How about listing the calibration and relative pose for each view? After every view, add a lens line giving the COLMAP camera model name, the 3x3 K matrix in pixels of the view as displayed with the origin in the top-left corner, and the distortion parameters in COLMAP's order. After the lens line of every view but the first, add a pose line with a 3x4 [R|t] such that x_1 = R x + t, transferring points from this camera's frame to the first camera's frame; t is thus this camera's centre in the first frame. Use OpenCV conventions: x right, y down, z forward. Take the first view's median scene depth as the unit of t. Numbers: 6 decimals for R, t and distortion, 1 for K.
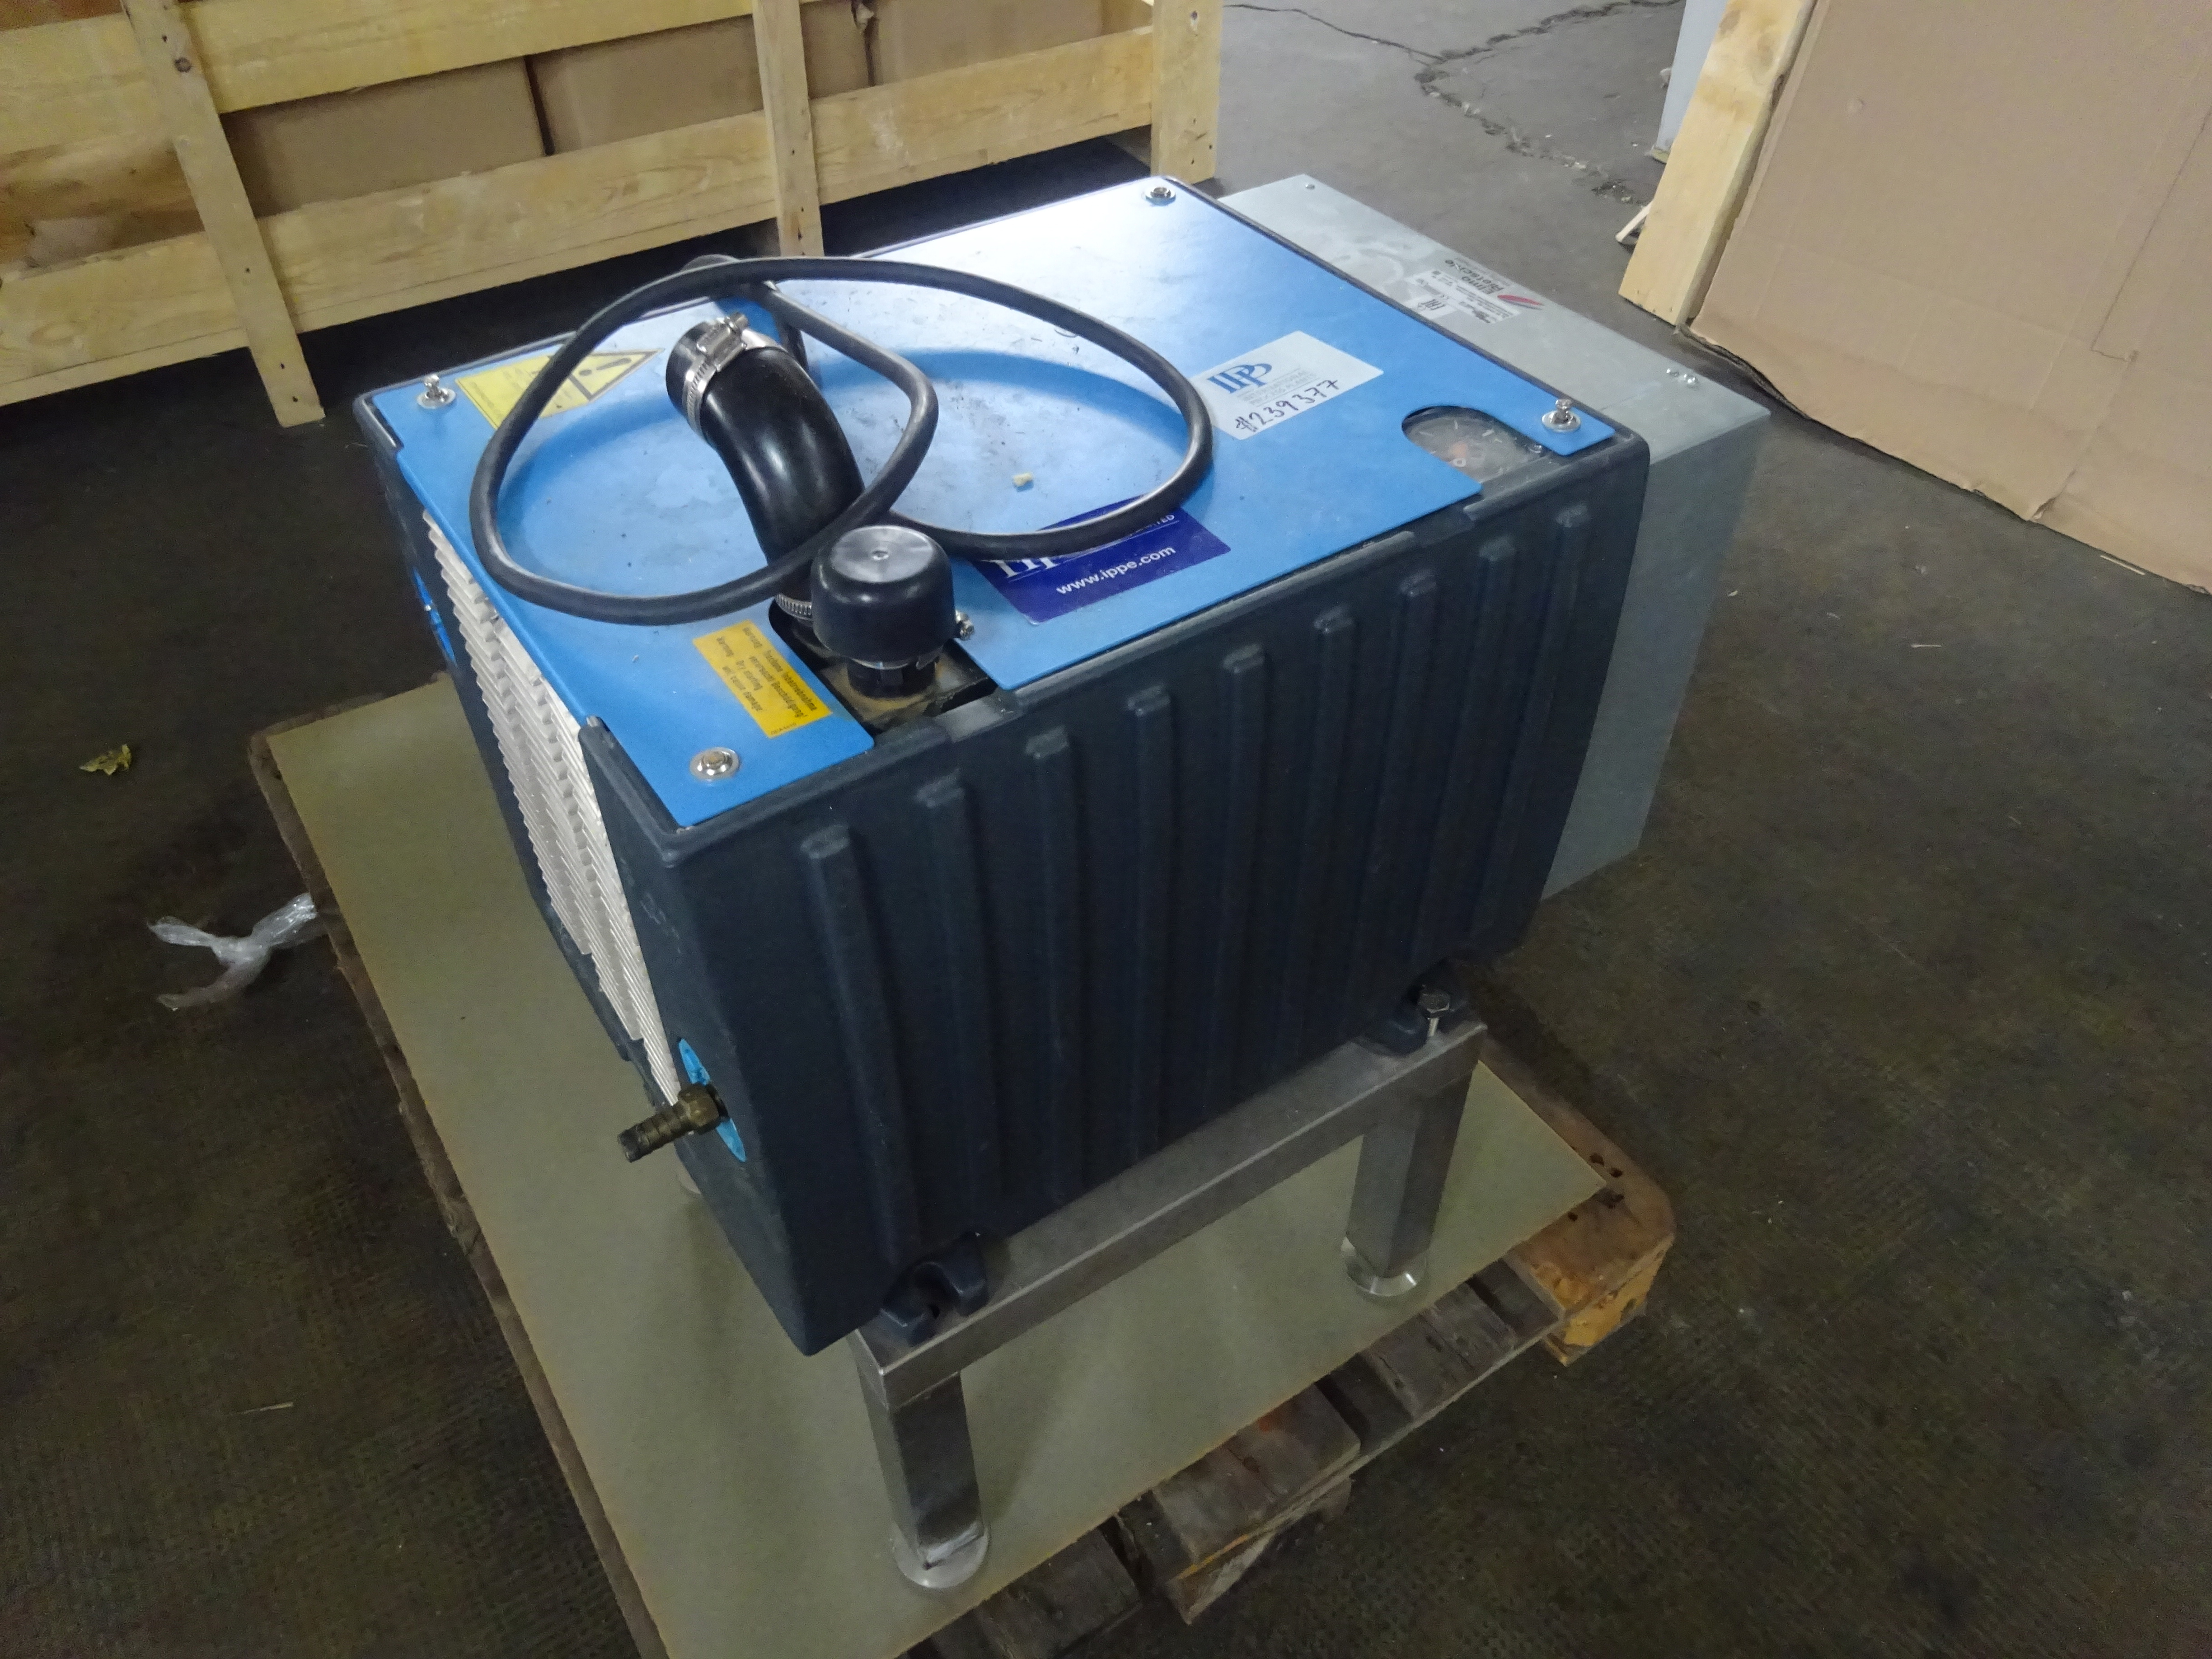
lens RADIAL K [[1612.0, 0, 1106.8], [0, 1612.0, 834.5], [0, 0, 1]] dist [0.009484, -0.003224]
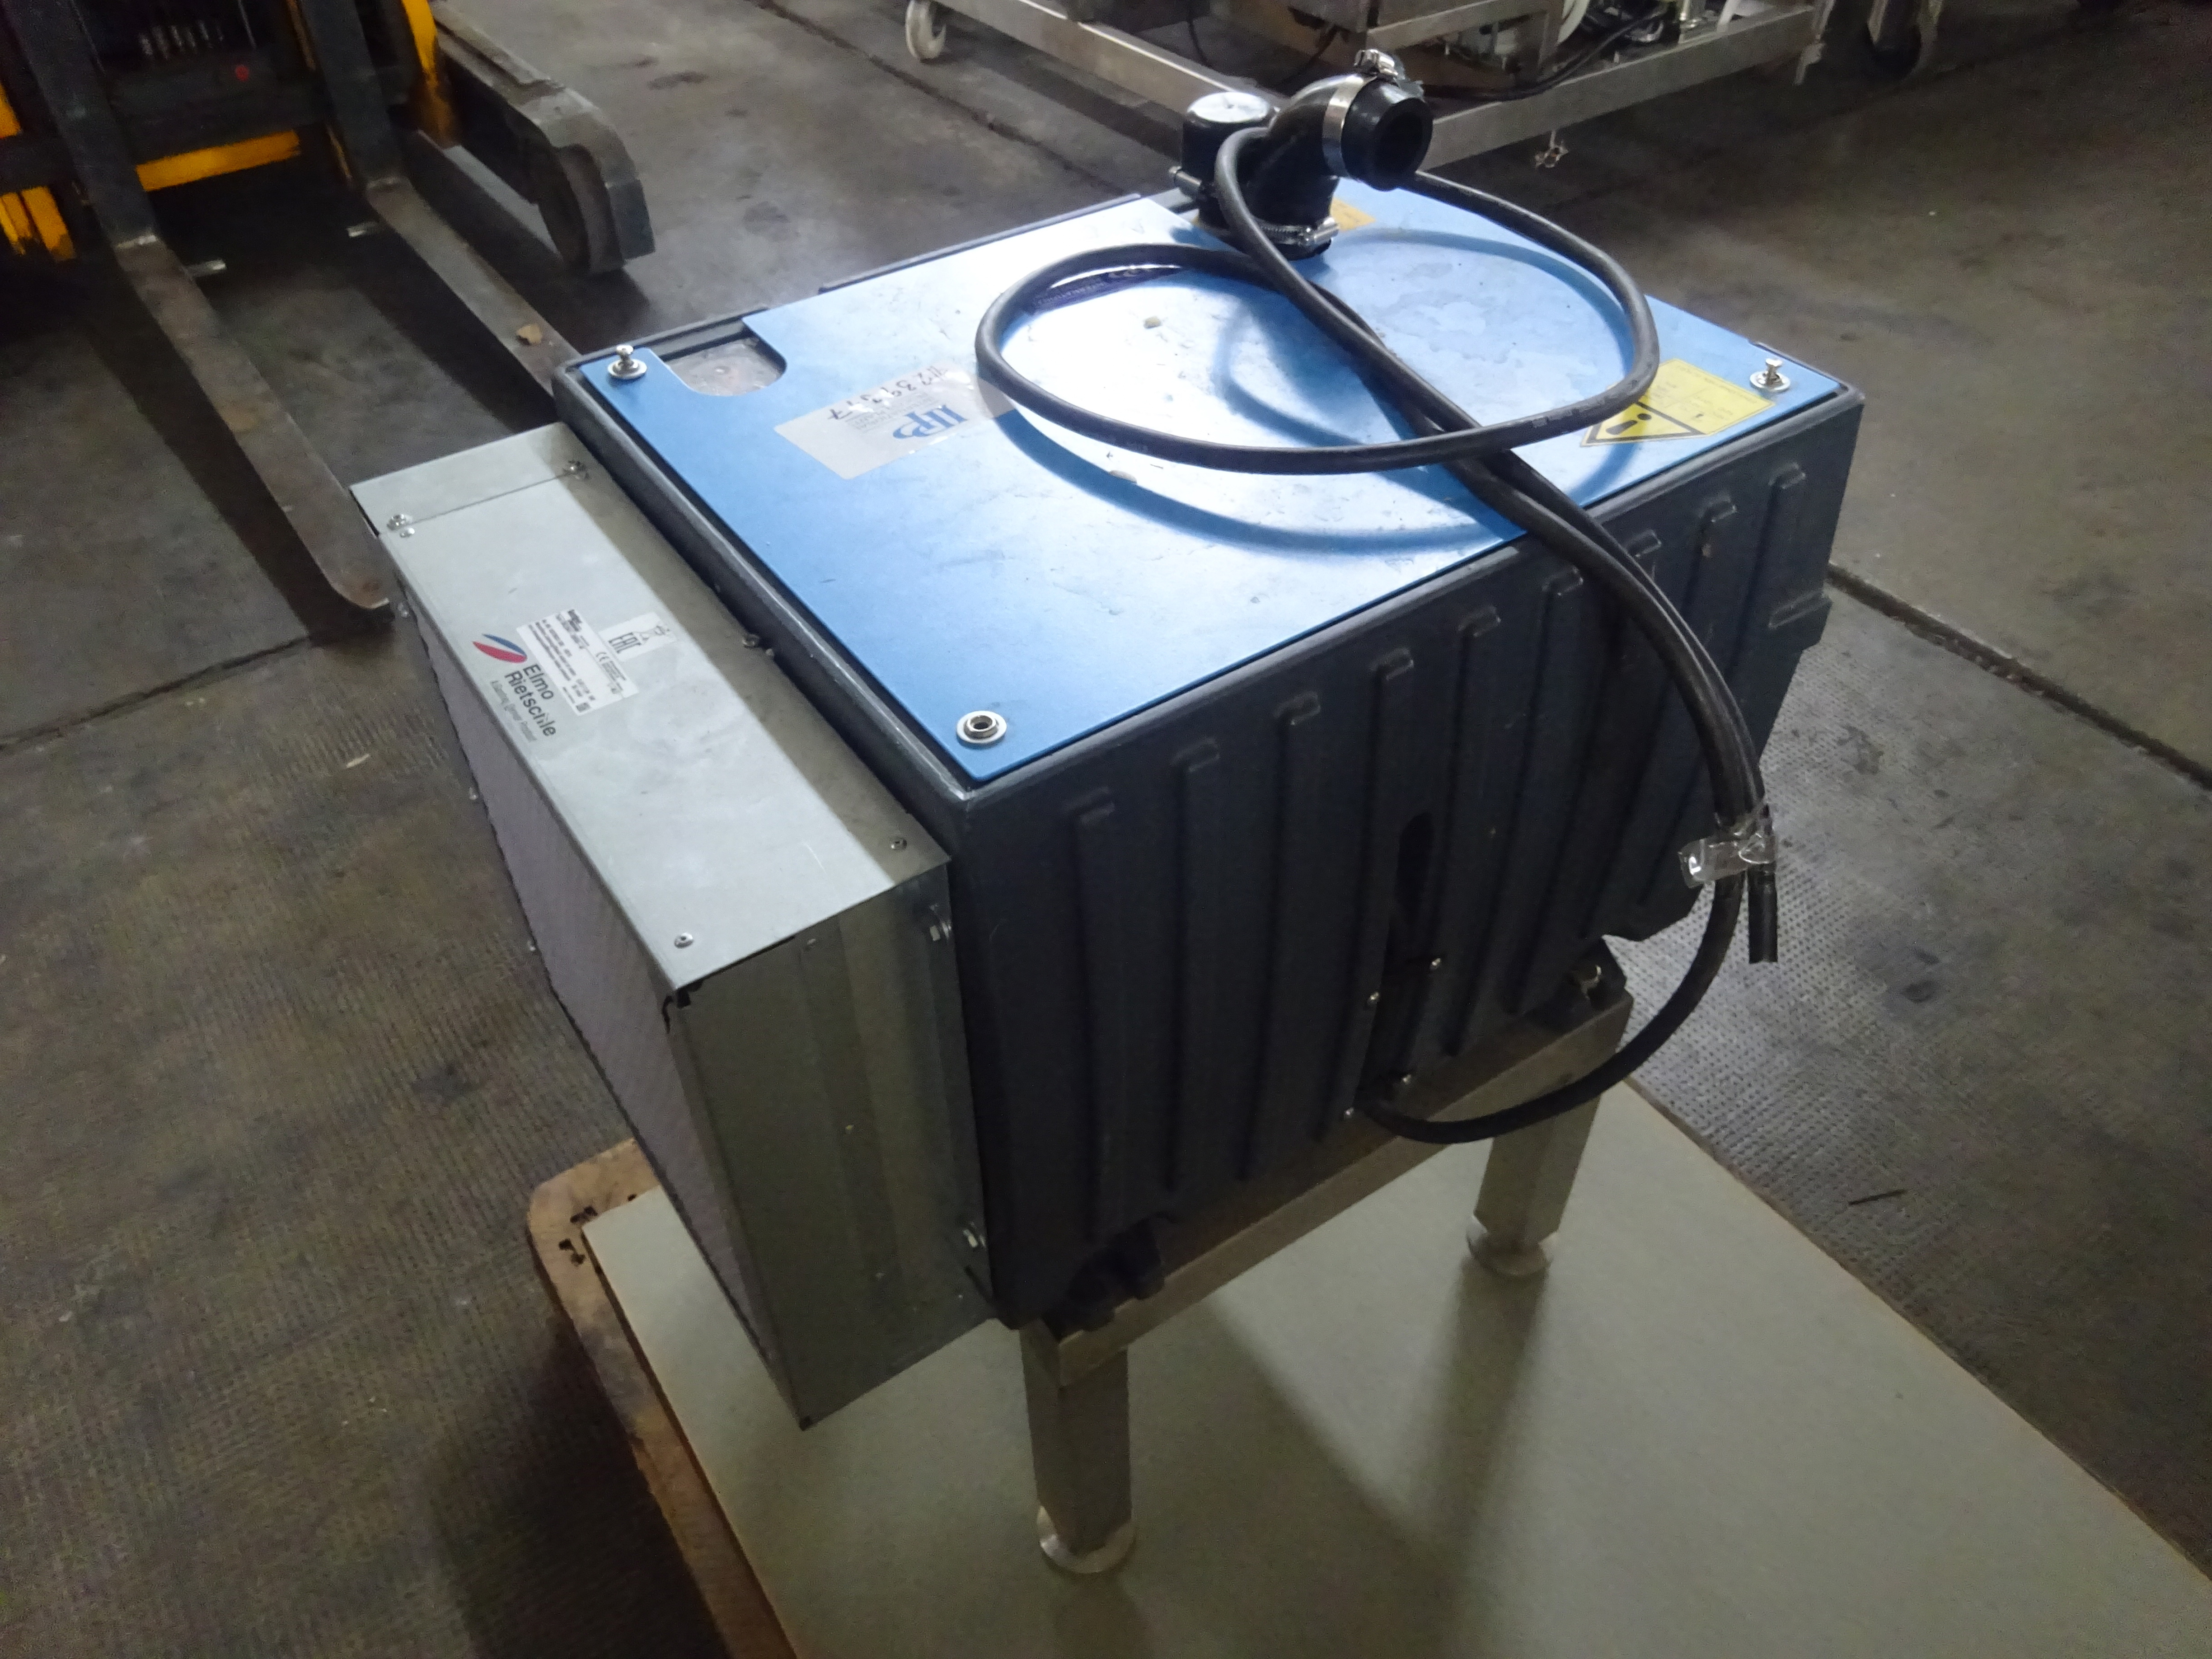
lens RADIAL K [[1612.0, 0, 1098.6], [0, 1612.0, 842.3], [0, 0, 1]] dist [0.009484, -0.003224]
pose [[-0.999885, 0.012844, 0.008052, -0.012789], [0.008590, 0.042418, 0.999063, -0.869038], [0.012490, 0.999017, -0.042523, 0.931437]]
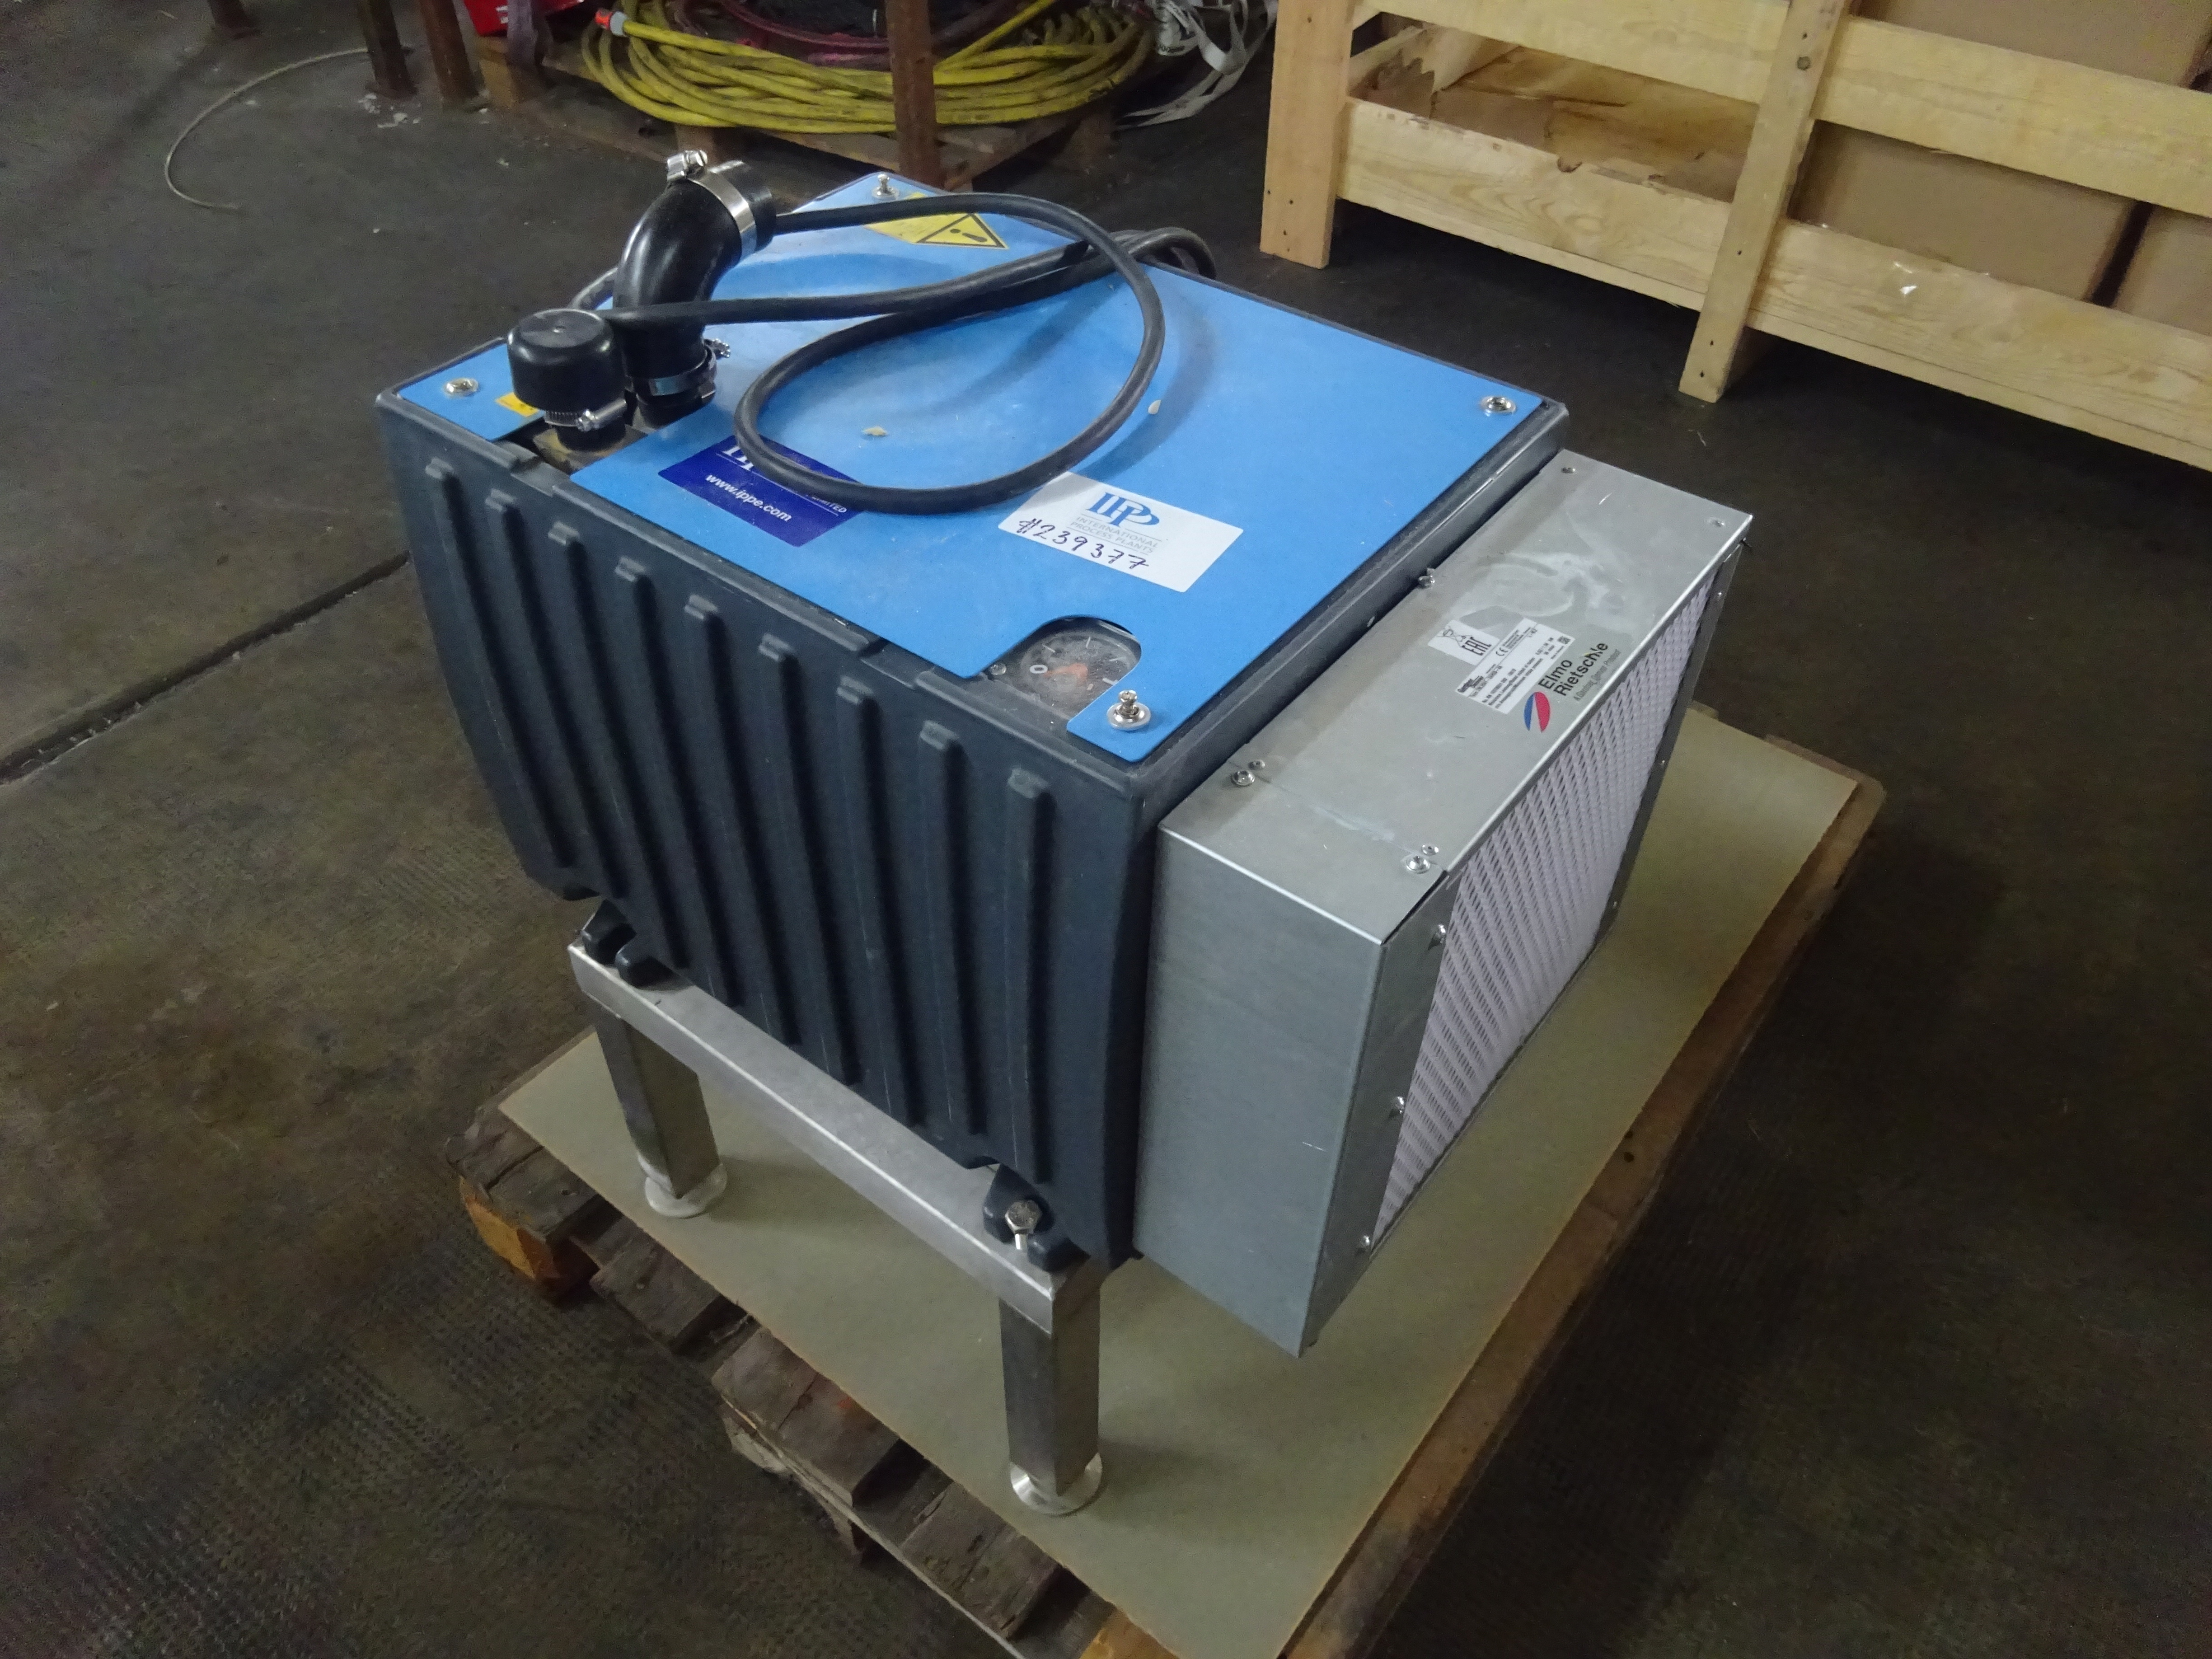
lens RADIAL K [[1612.0, 0, 1113.3], [0, 1612.0, 838.0], [0, 0, 1]] dist [0.009484, -0.003224]
pose [[0.324825, 0.661732, -0.675722, 0.625629], [-0.668360, 0.666115, 0.331038, -0.340290], [0.669167, 0.344096, 0.658646, 0.313076]]
